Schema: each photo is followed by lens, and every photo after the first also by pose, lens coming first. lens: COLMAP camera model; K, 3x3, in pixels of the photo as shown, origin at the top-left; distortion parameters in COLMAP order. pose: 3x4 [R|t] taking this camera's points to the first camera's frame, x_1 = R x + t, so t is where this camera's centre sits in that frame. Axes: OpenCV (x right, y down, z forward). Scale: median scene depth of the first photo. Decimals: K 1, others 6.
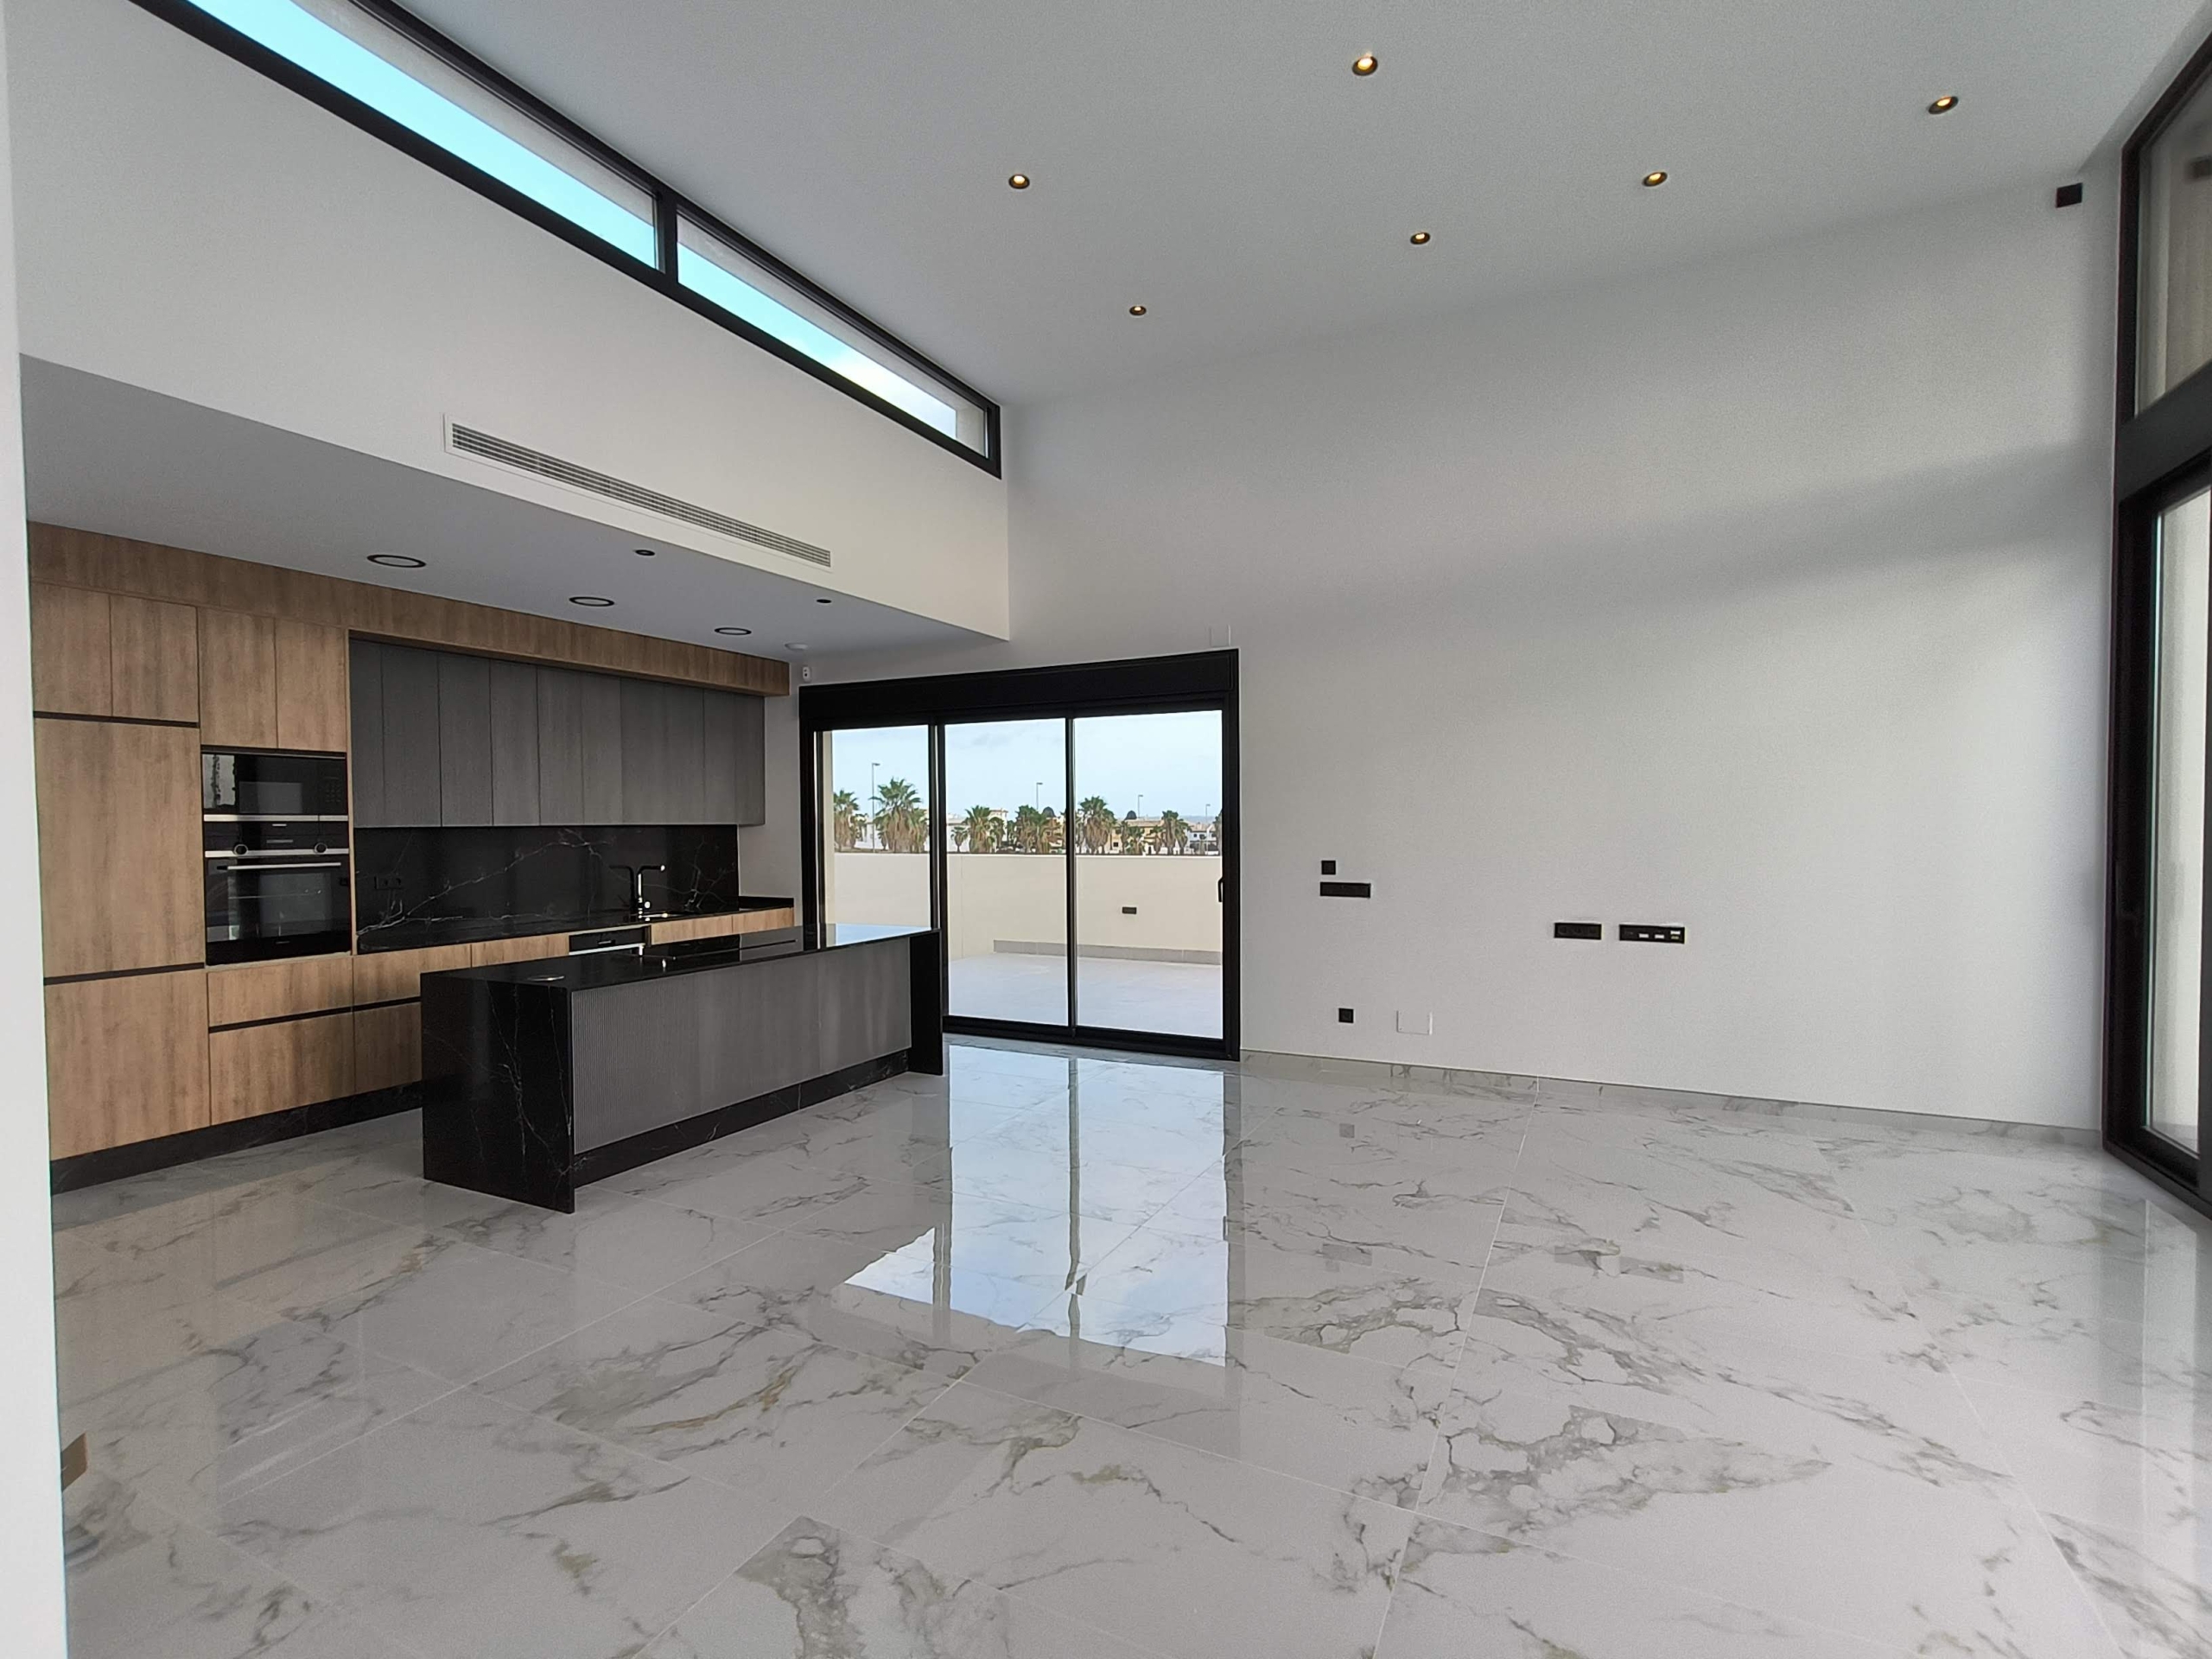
lens RADIAL K [[1037.9, 0, 1109.0], [0, 1037.9, 845.7], [0, 0, 1]] dist [-0.000713, 0.000317]
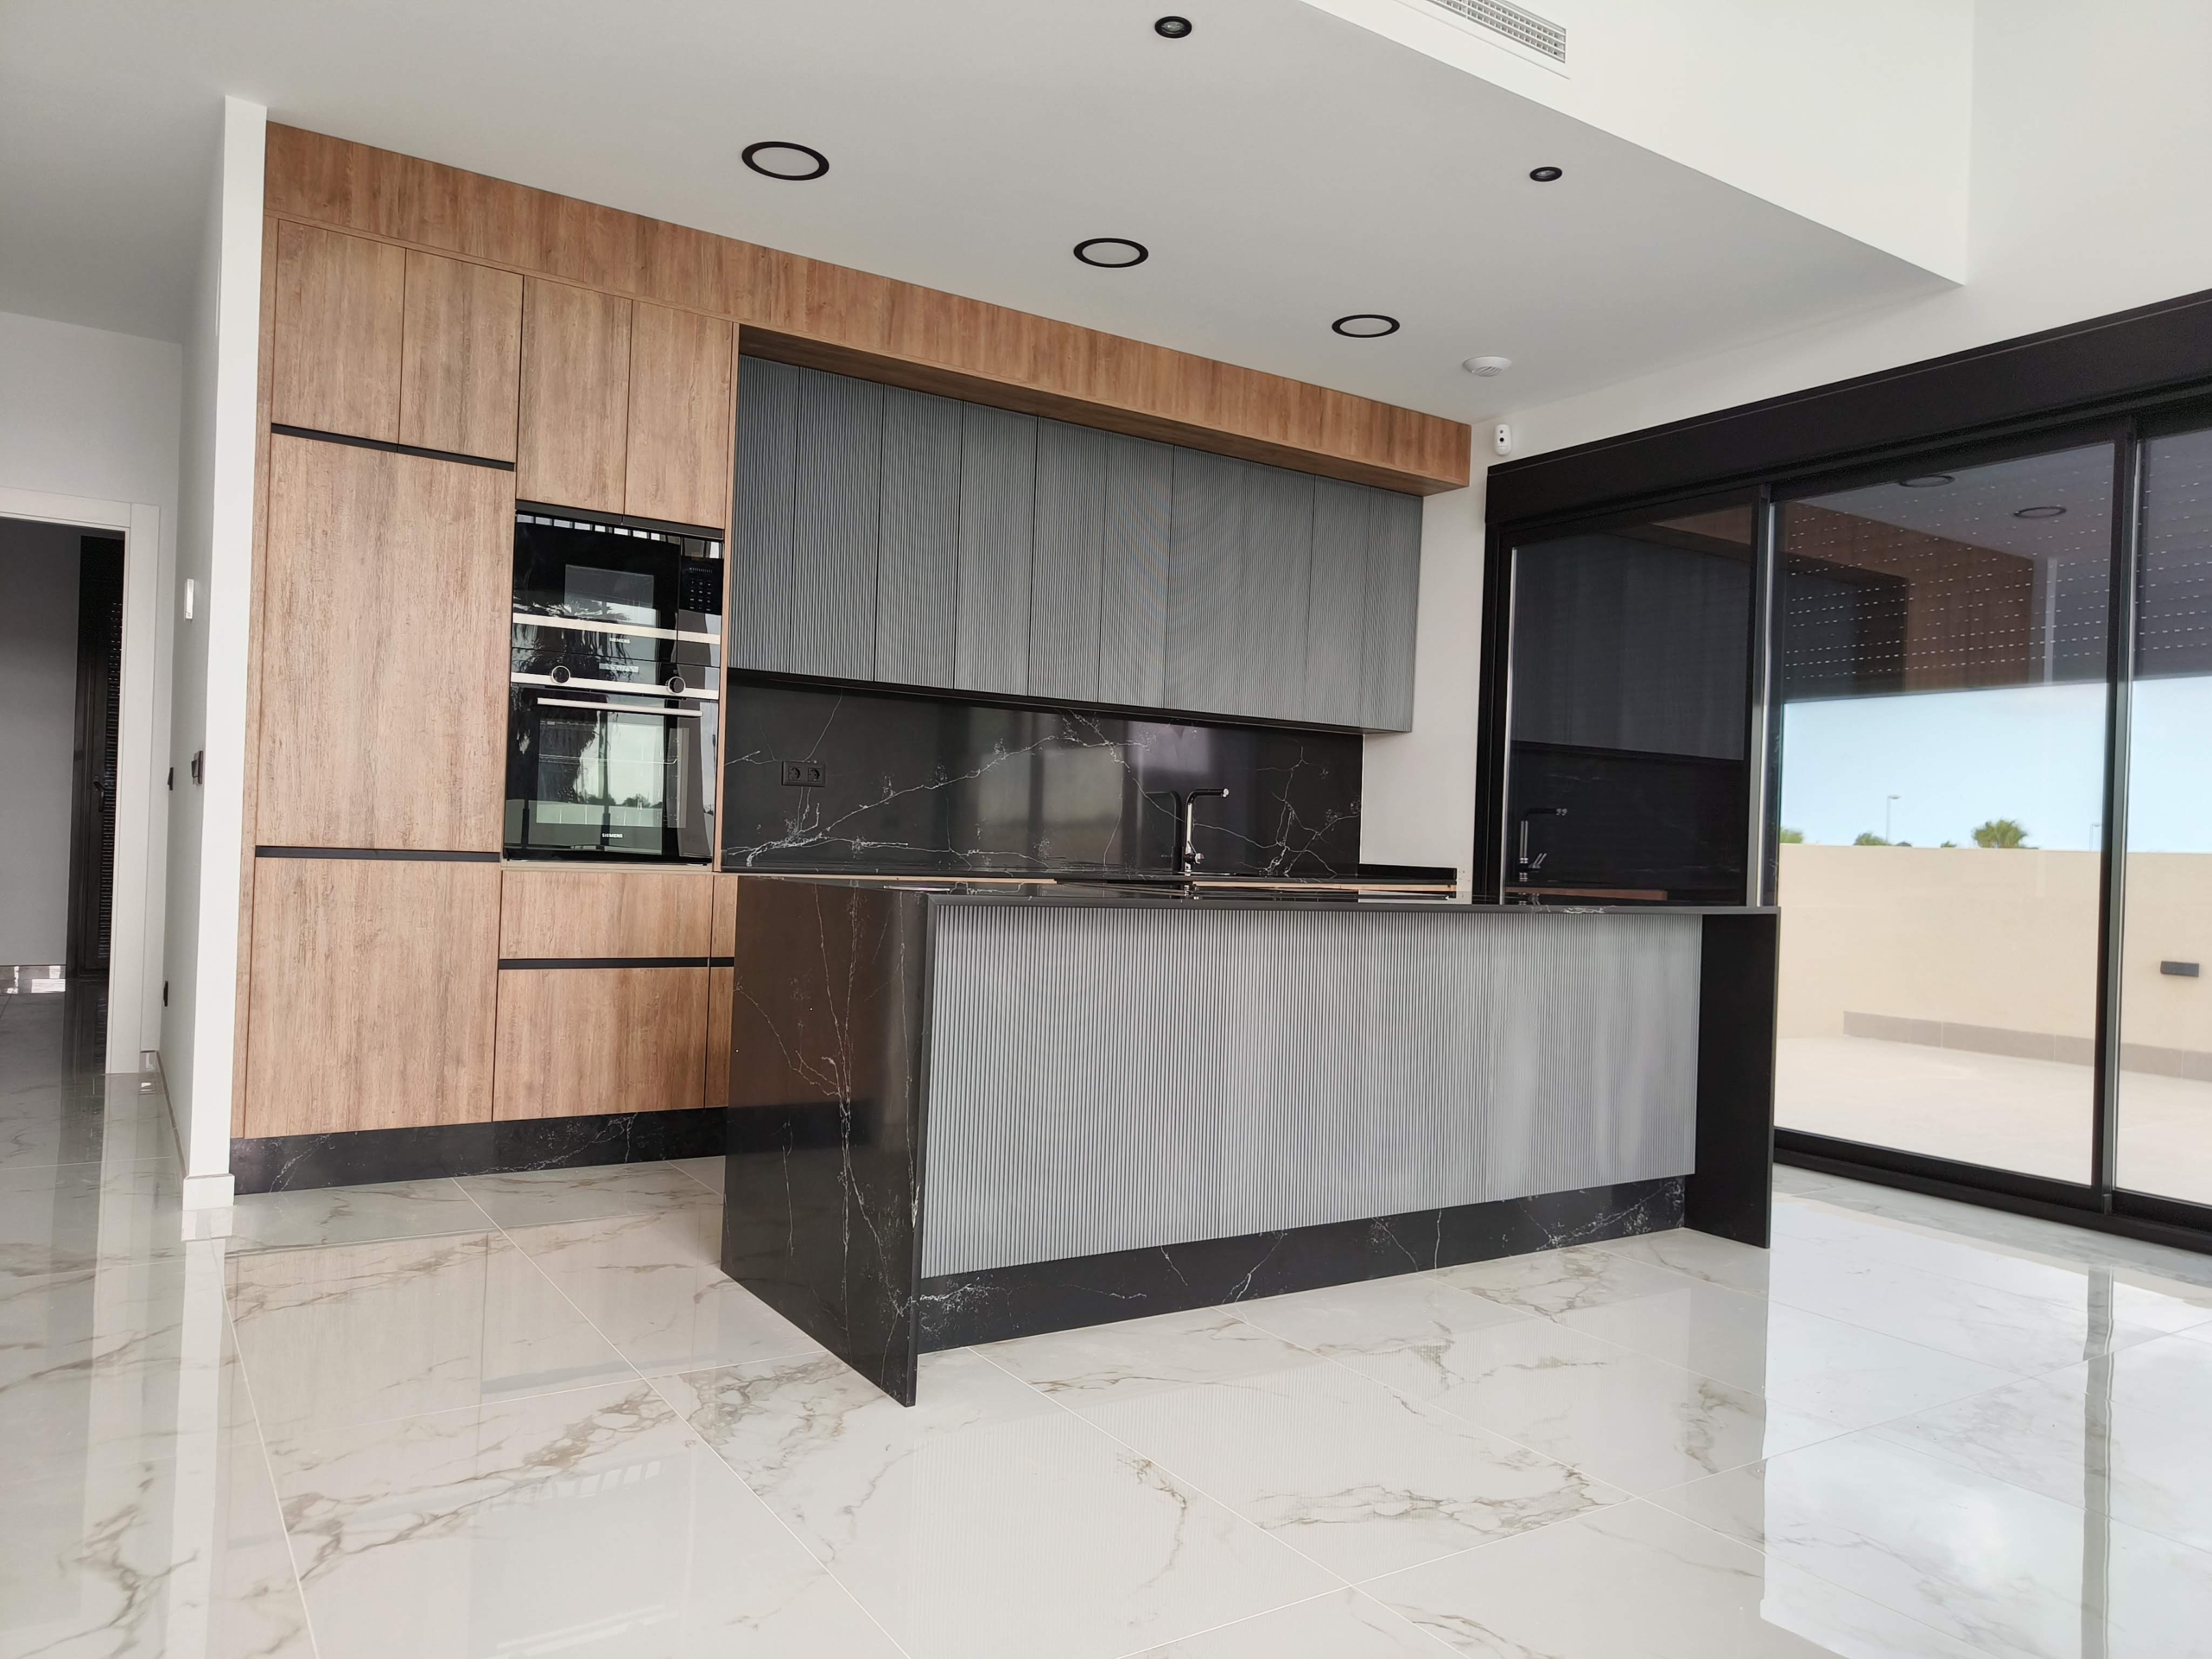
lens RADIAL K [[1548.0, 0, 1101.3], [0, 1548.0, 837.0], [0, 0, 1]] dist [-0.000676, 0.005894]
pose [[0.860045, 0.035497, -0.508983, -0.097326], [-0.053131, 0.998384, -0.020149, 0.098091], [0.507445, 0.044372, 0.860541, 0.375486]]
